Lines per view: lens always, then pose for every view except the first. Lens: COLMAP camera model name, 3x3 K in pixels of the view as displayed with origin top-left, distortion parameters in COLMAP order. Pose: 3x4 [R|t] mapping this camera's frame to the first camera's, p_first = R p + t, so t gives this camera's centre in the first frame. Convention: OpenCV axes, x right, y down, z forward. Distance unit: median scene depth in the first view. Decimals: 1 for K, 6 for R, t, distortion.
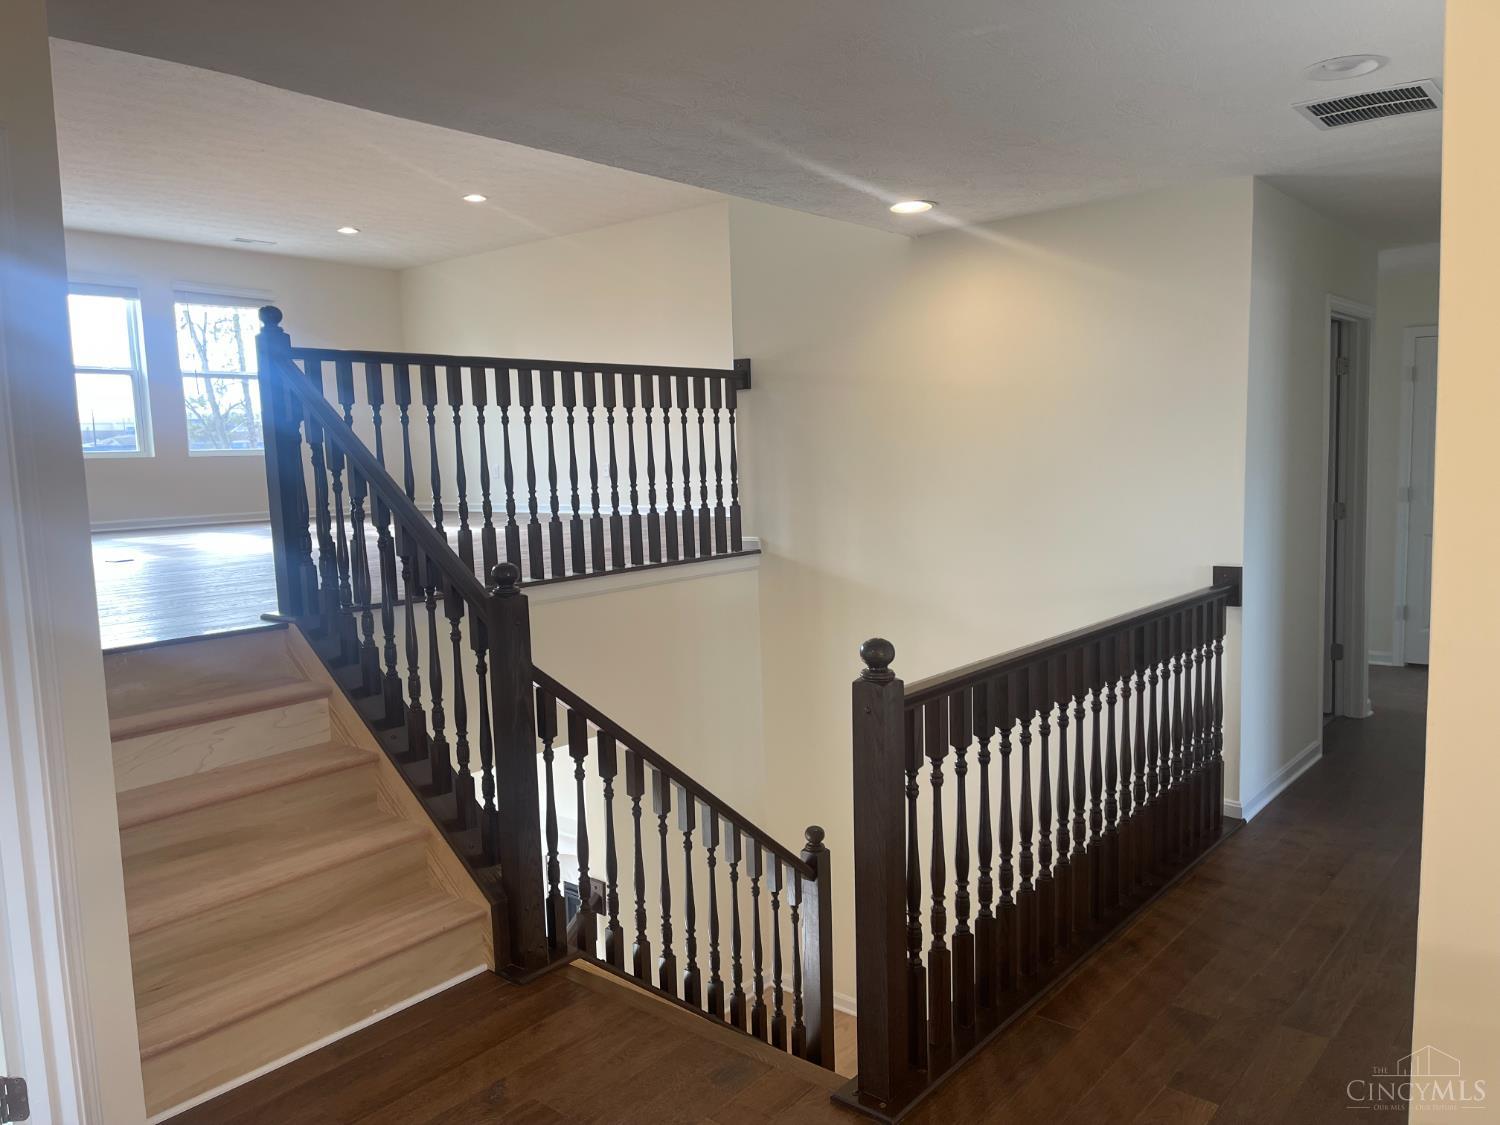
lens RADIAL K [[1093.4, 0, 750.0], [0, 1093.4, 562.5], [0, 0, 1]] dist [0.002411, 0.001801]
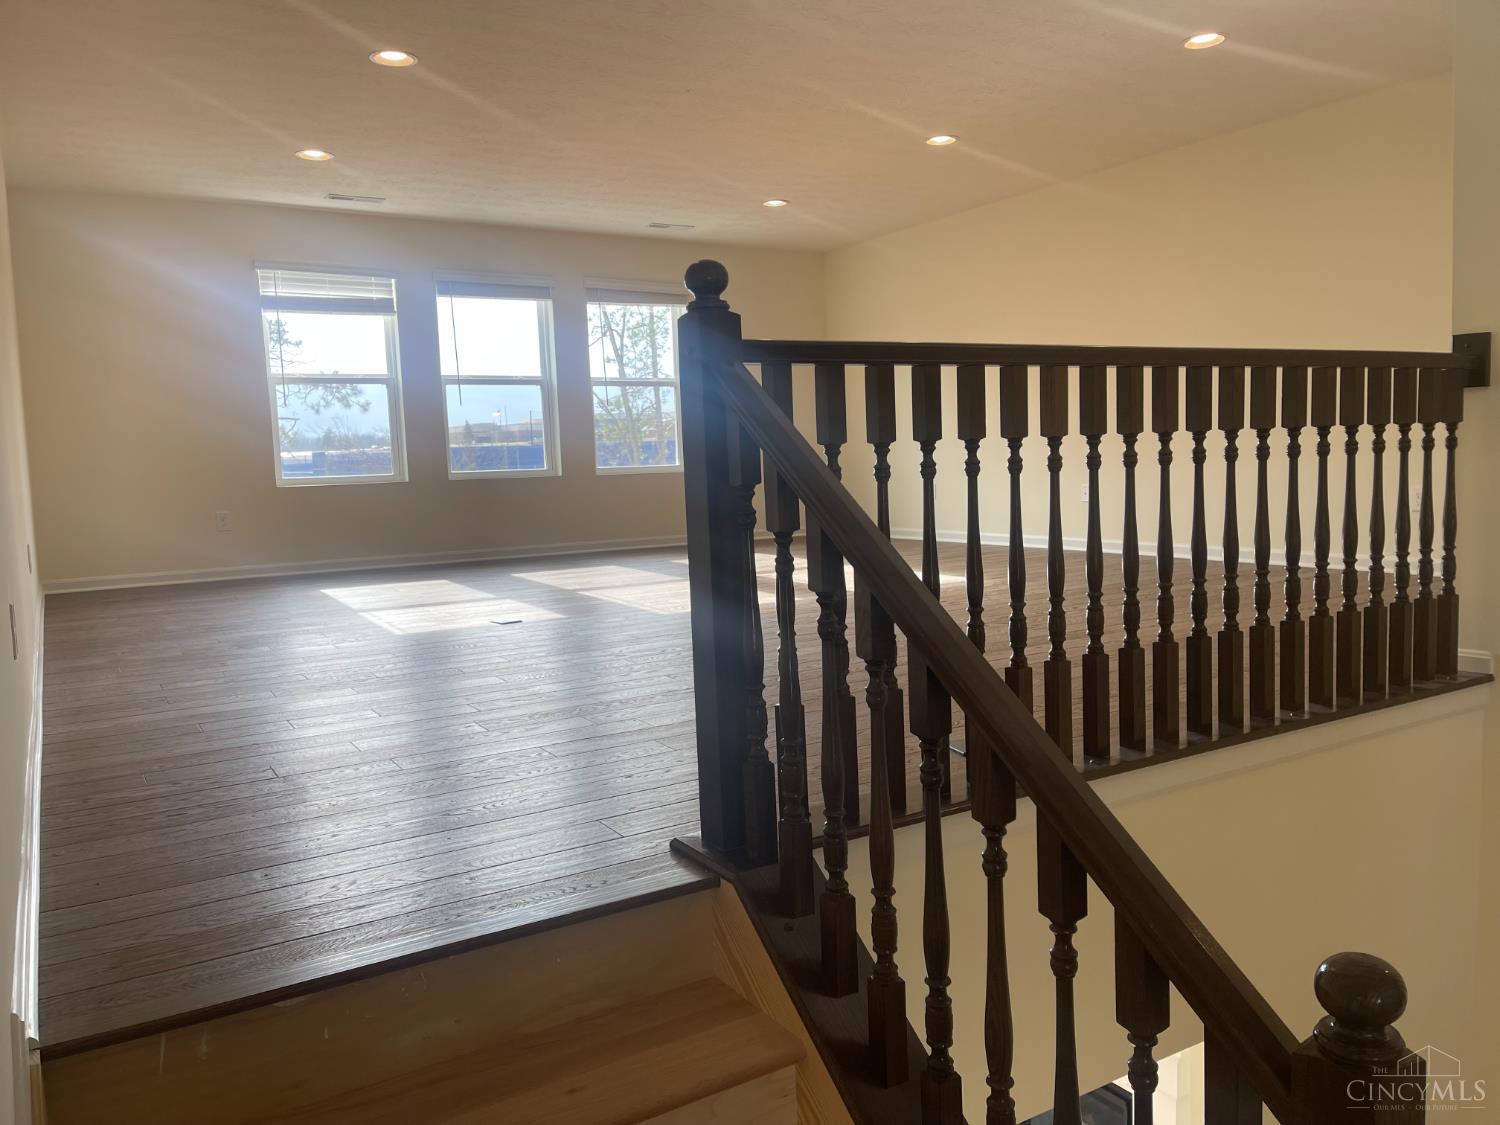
lens RADIAL K [[1144.5, 0, 750.0], [0, 1144.5, 562.5], [0, 0, 1]] dist [0.062906, -0.004958]
pose [[0.940334, 0.029084, -0.339008, -0.148964], [-0.030289, 0.999540, 0.001736, -0.060074], [0.338903, 0.008636, 0.940782, 0.320436]]
